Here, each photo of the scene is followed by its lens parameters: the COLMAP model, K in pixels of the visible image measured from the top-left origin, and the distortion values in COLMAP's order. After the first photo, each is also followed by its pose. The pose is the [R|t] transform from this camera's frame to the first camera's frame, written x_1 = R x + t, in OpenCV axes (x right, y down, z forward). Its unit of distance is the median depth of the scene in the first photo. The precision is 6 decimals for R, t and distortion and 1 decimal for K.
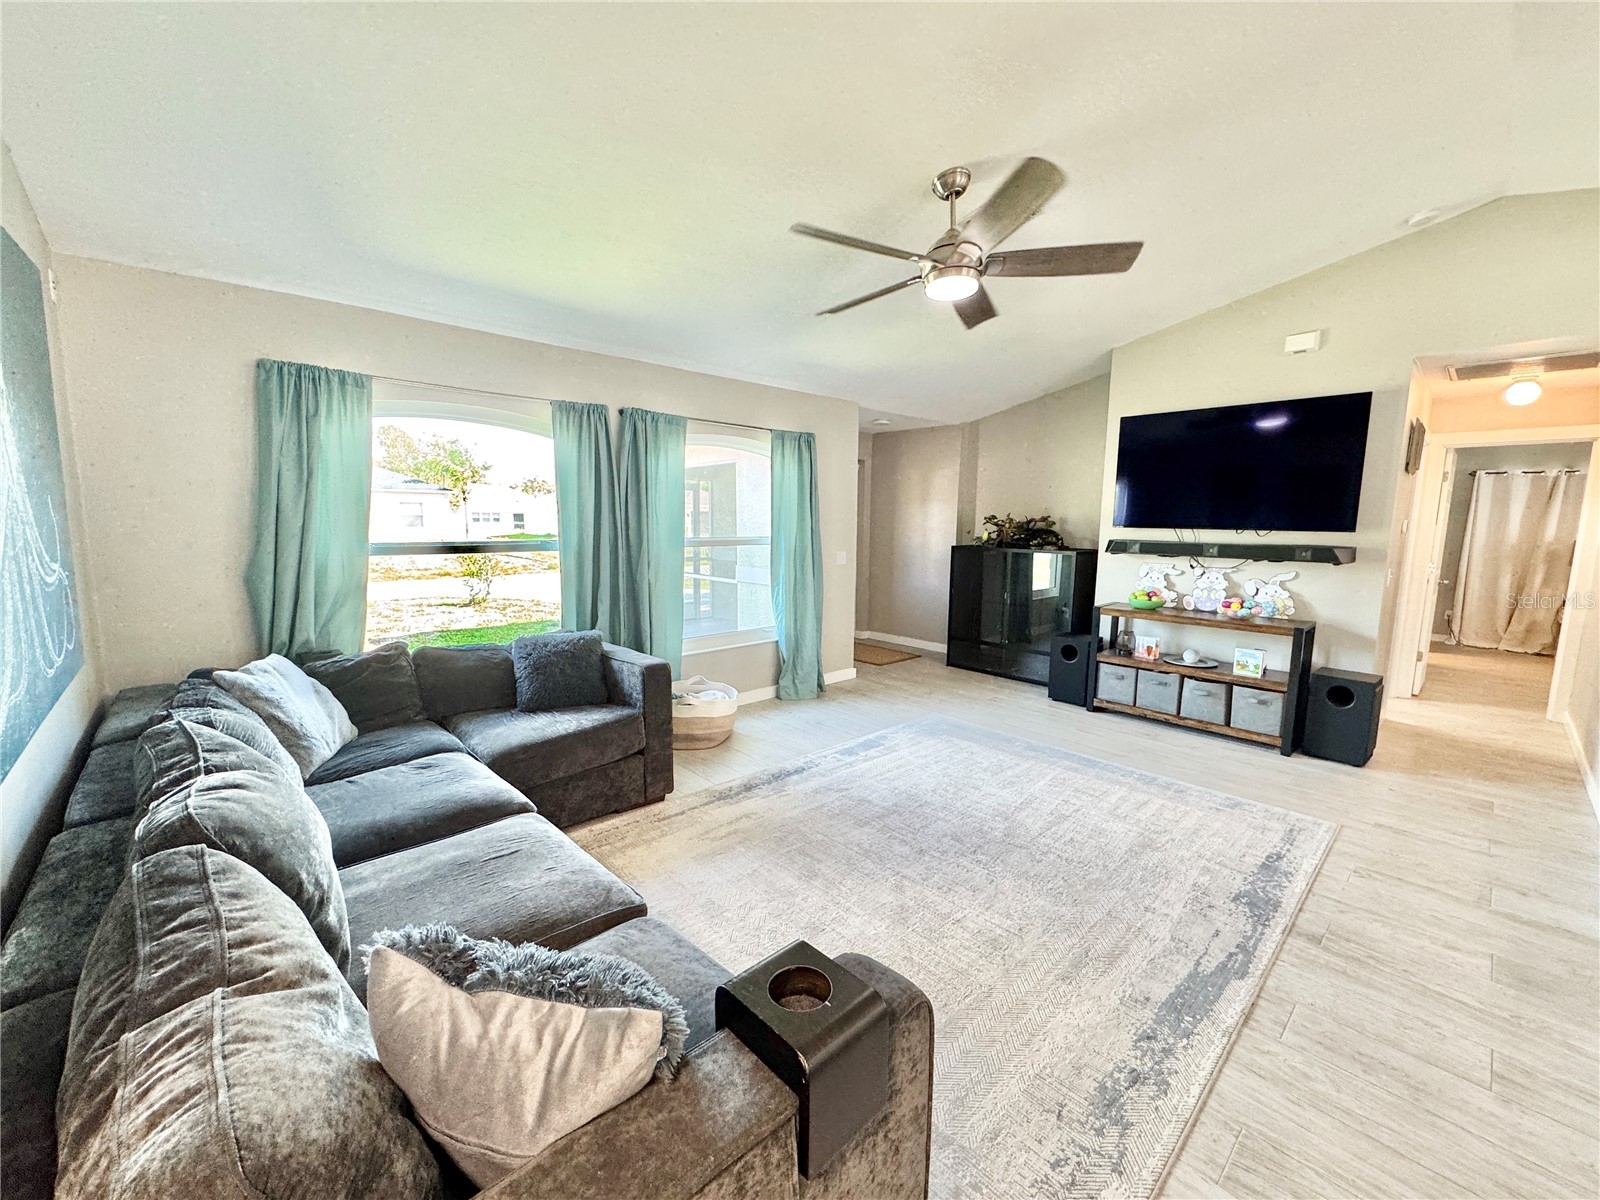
lens RADIAL K [[636.9, 0, 799.7], [0, 636.9, 599.6], [0, 0, 1]] dist [-0.002722, 0.000307]
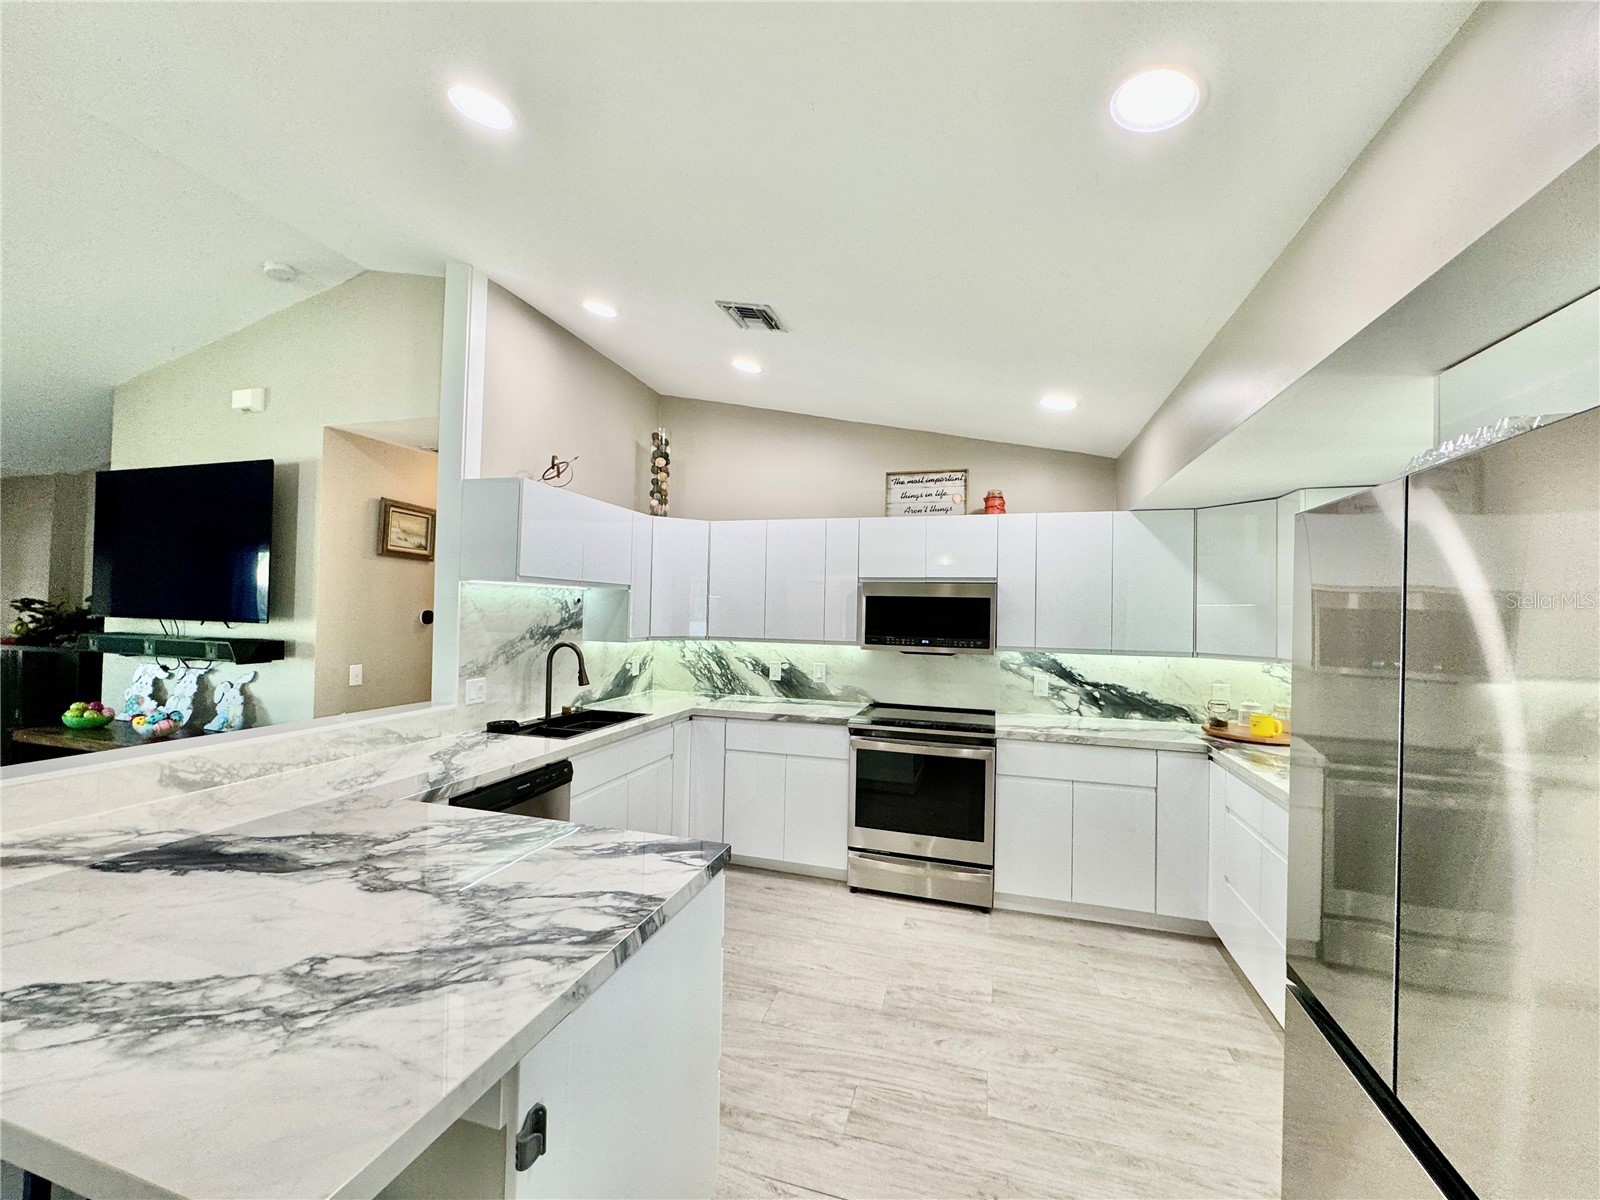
lens RADIAL K [[636.9, 0, 799.7], [0, 636.9, 599.6], [0, 0, 1]] dist [-0.002722, 0.000307]
pose [[0.860165, 0.016713, 0.509741, 1.000552], [0.053946, 0.990875, -0.123518, 0.002992], [-0.507154, 0.133744, 0.851415, -0.056935]]
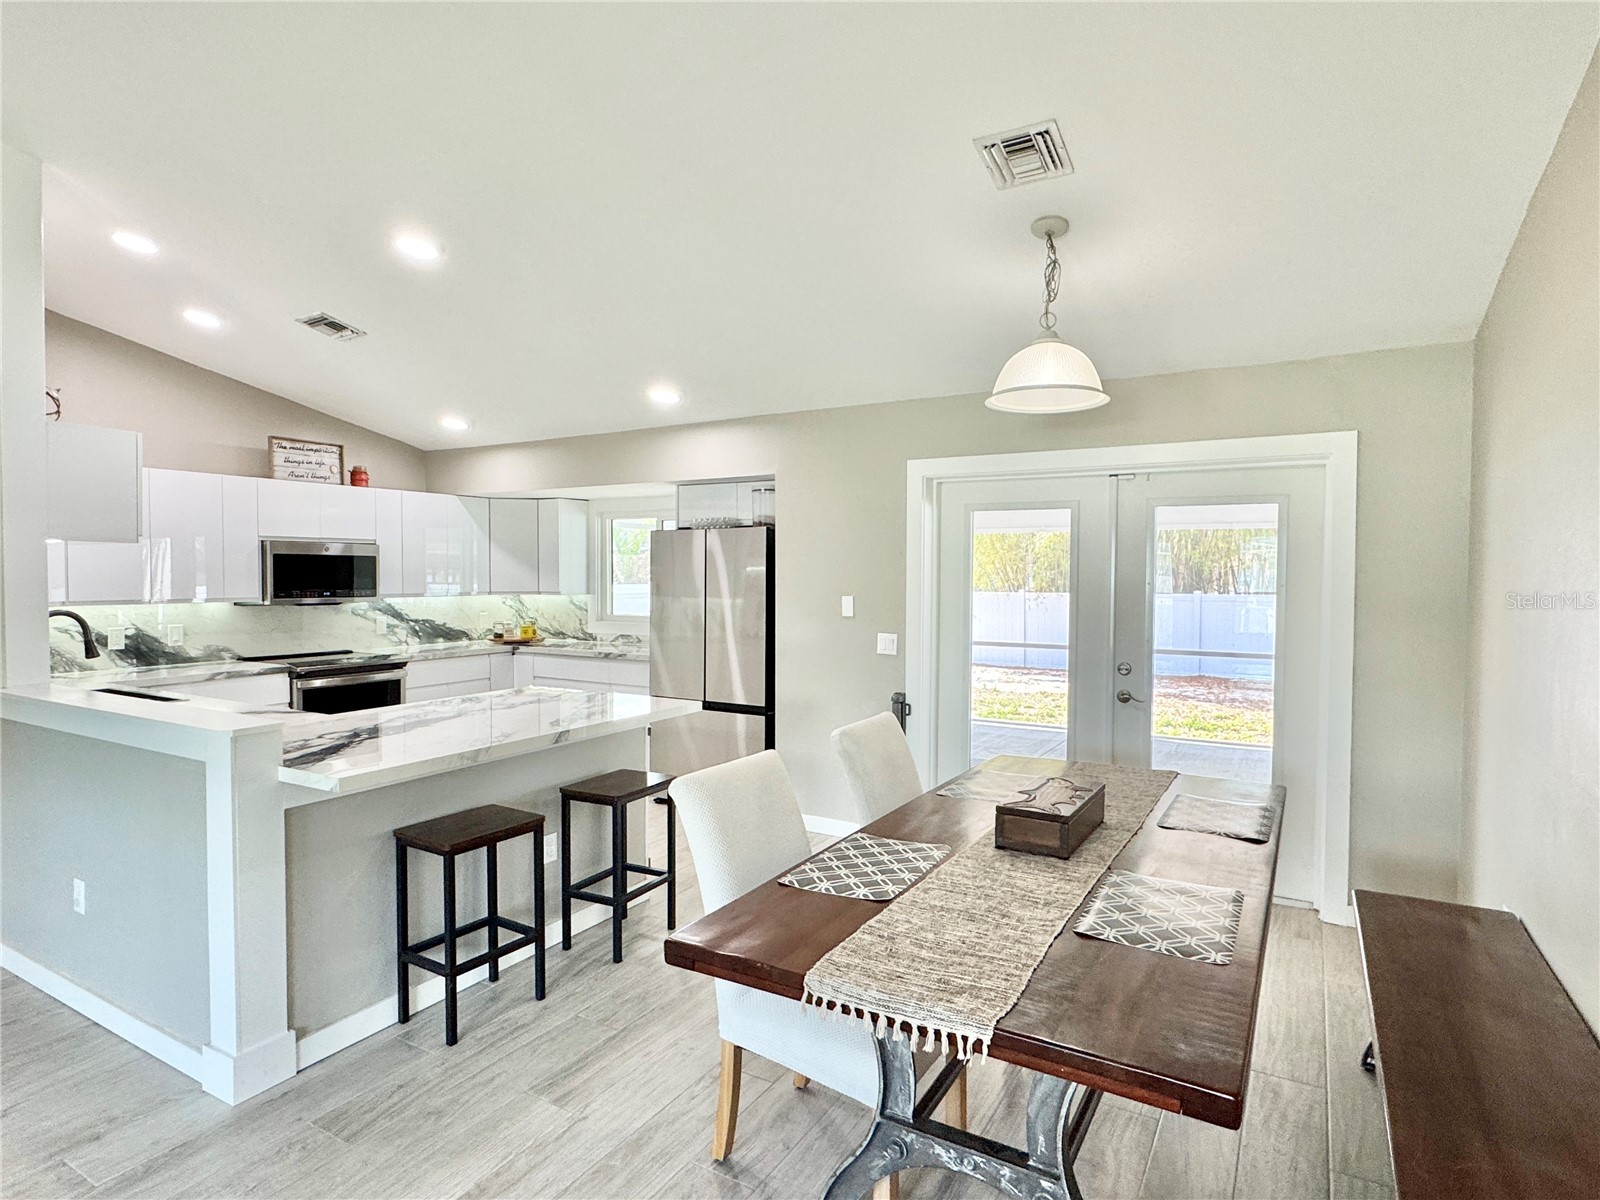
lens RADIAL K [[873.0, 0, 795.4], [0, 873.0, 598.4], [0, 0, 1]] dist [-0.003465, -0.000485]
pose [[-0.292129, -0.039935, 0.955545, 0.046429], [0.116961, 0.990136, 0.077137, -0.051277], [-0.949200, 0.134295, -0.284576, 0.299497]]
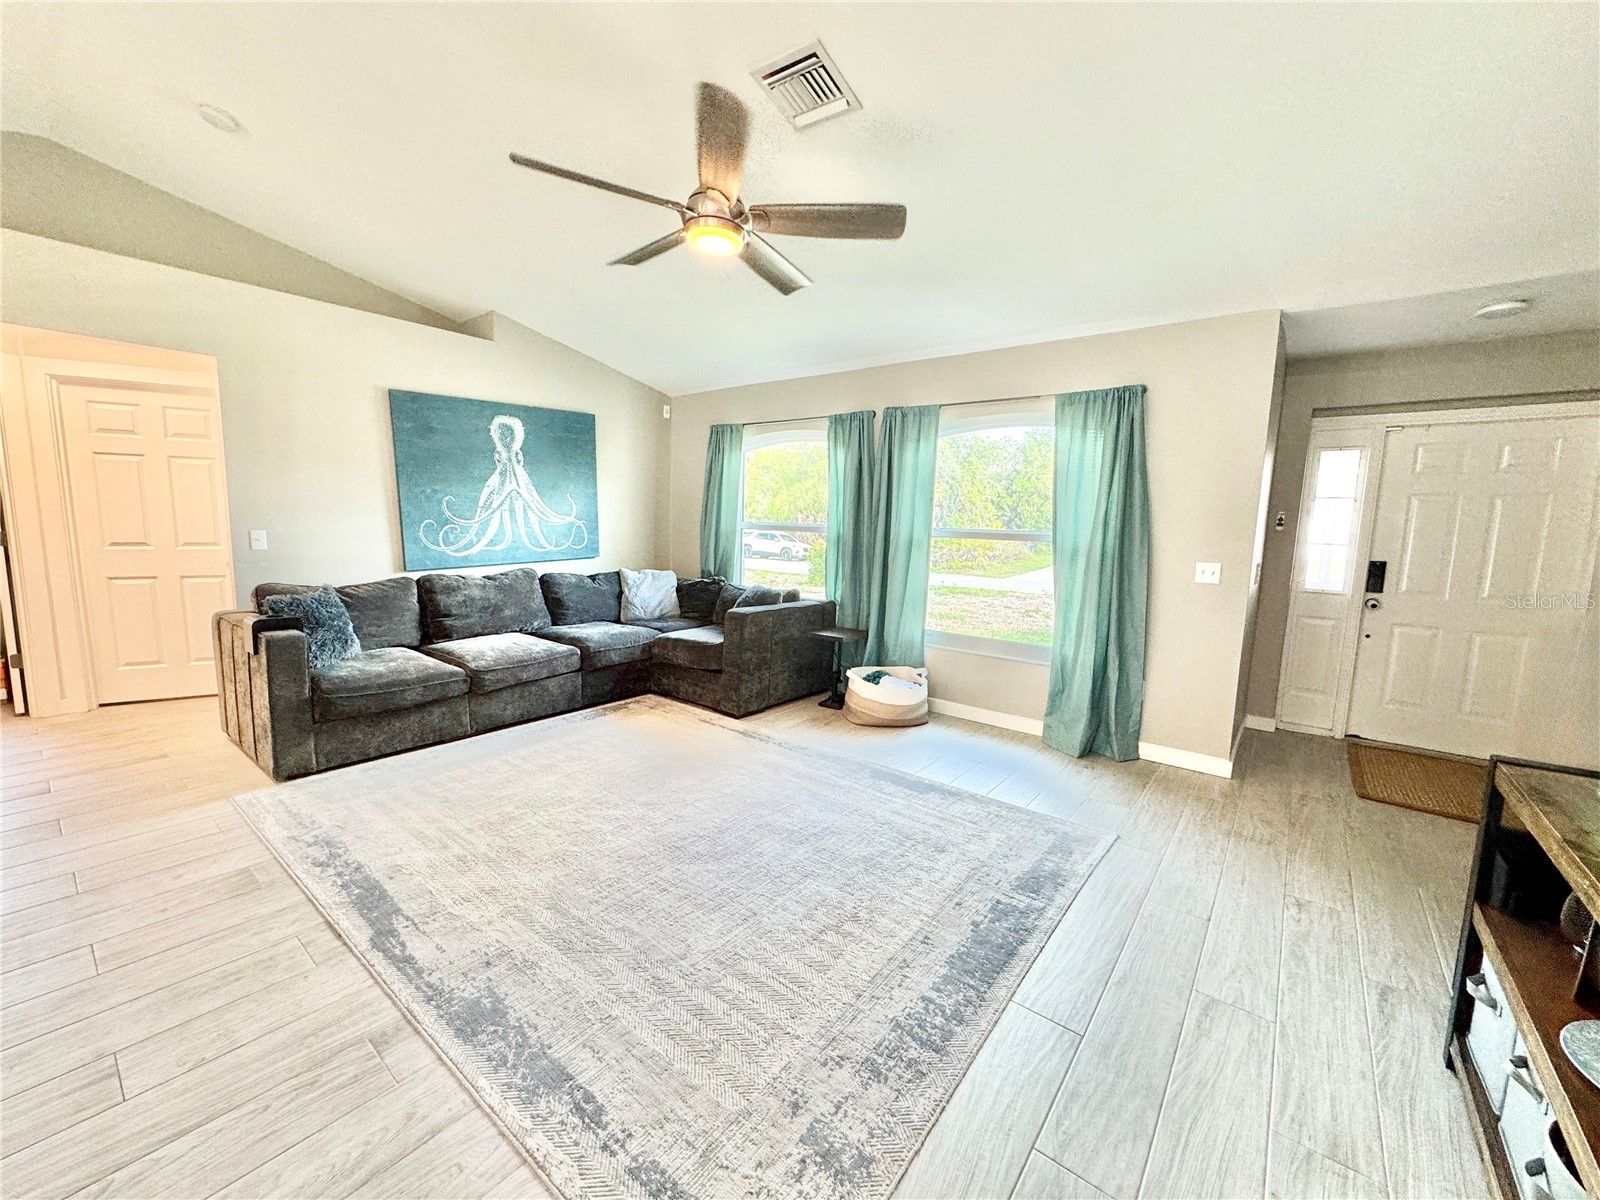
lens RADIAL K [[636.9, 0, 799.7], [0, 636.9, 599.6], [0, 0, 1]] dist [-0.002722, 0.000307]
pose [[0.156987, 0.117362, -0.980602, 0.836413], [-0.151460, 0.984029, 0.093525, -0.051638], [0.975918, 0.133840, 0.172255, 0.695120]]
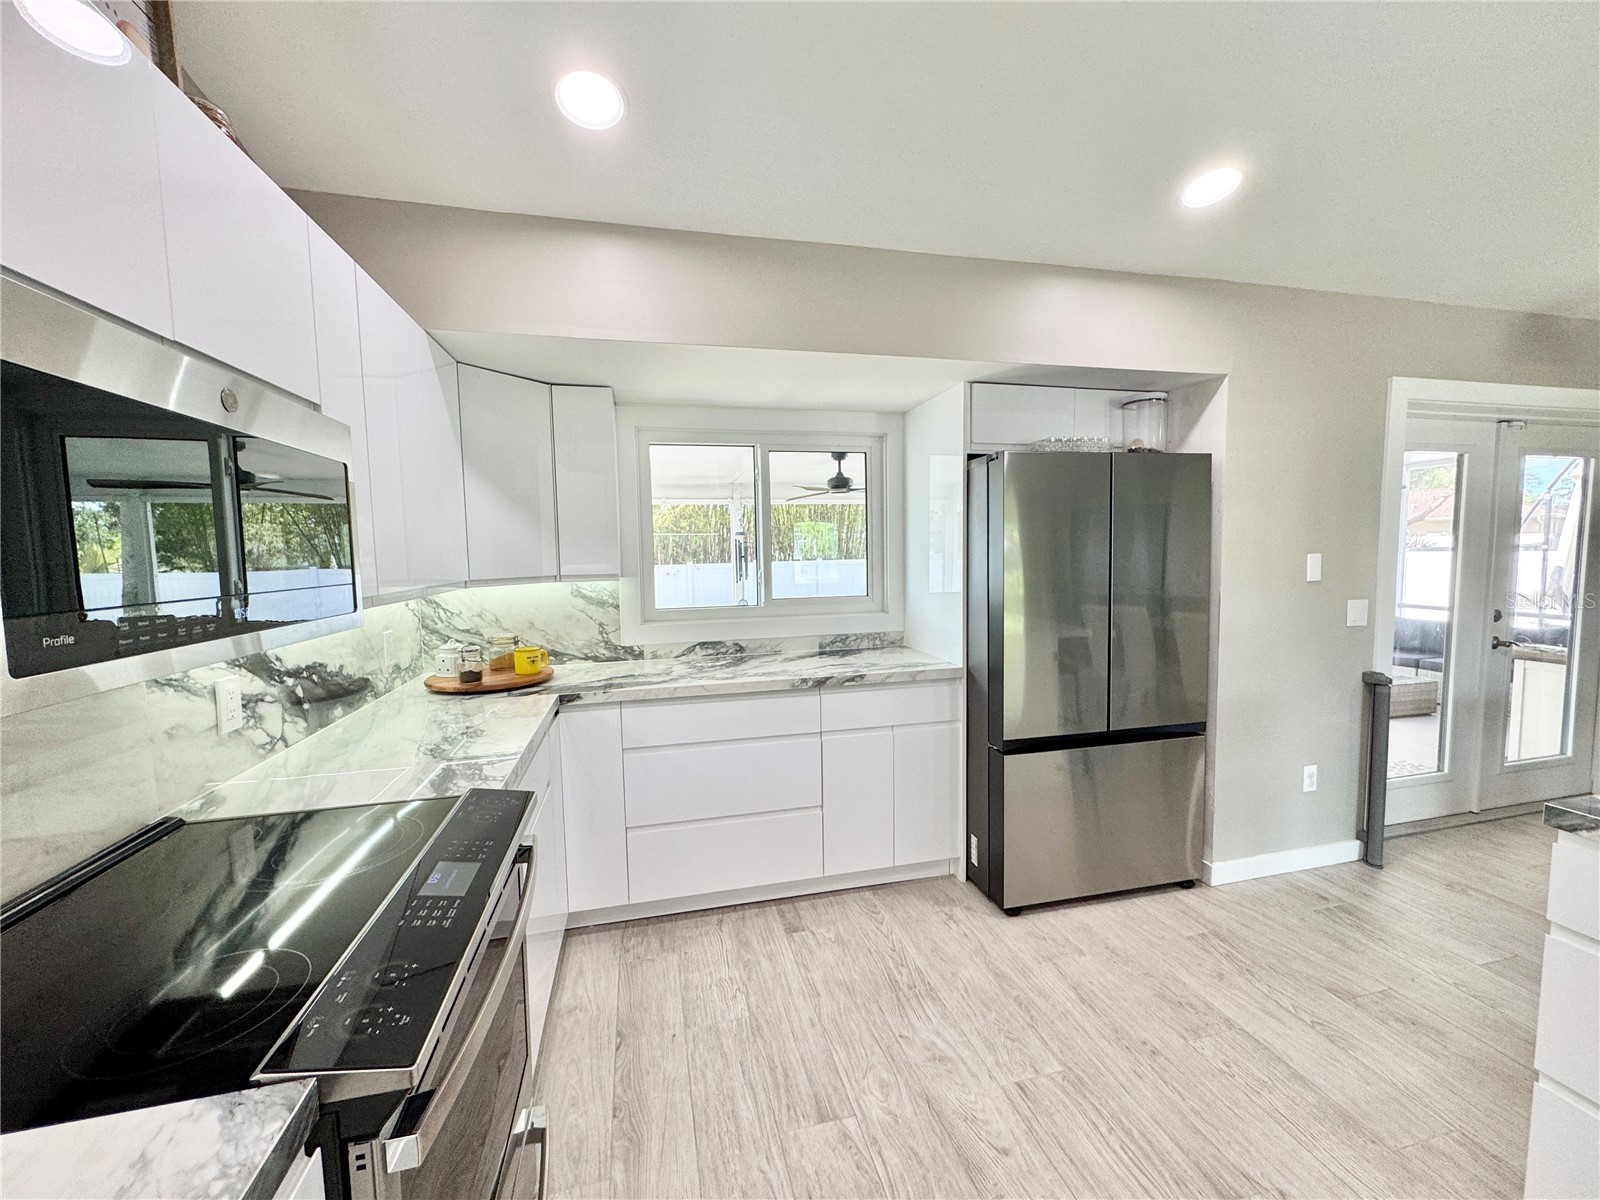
lens RADIAL K [[636.9, 0, 799.7], [0, 636.9, 599.6], [0, 0, 1]] dist [-0.002722, 0.000307]
pose [[-0.876201, -0.032727, 0.480832, 1.327593], [0.071321, 0.977902, 0.196524, -0.072895], [-0.476639, 0.206488, -0.854505, 0.708026]]
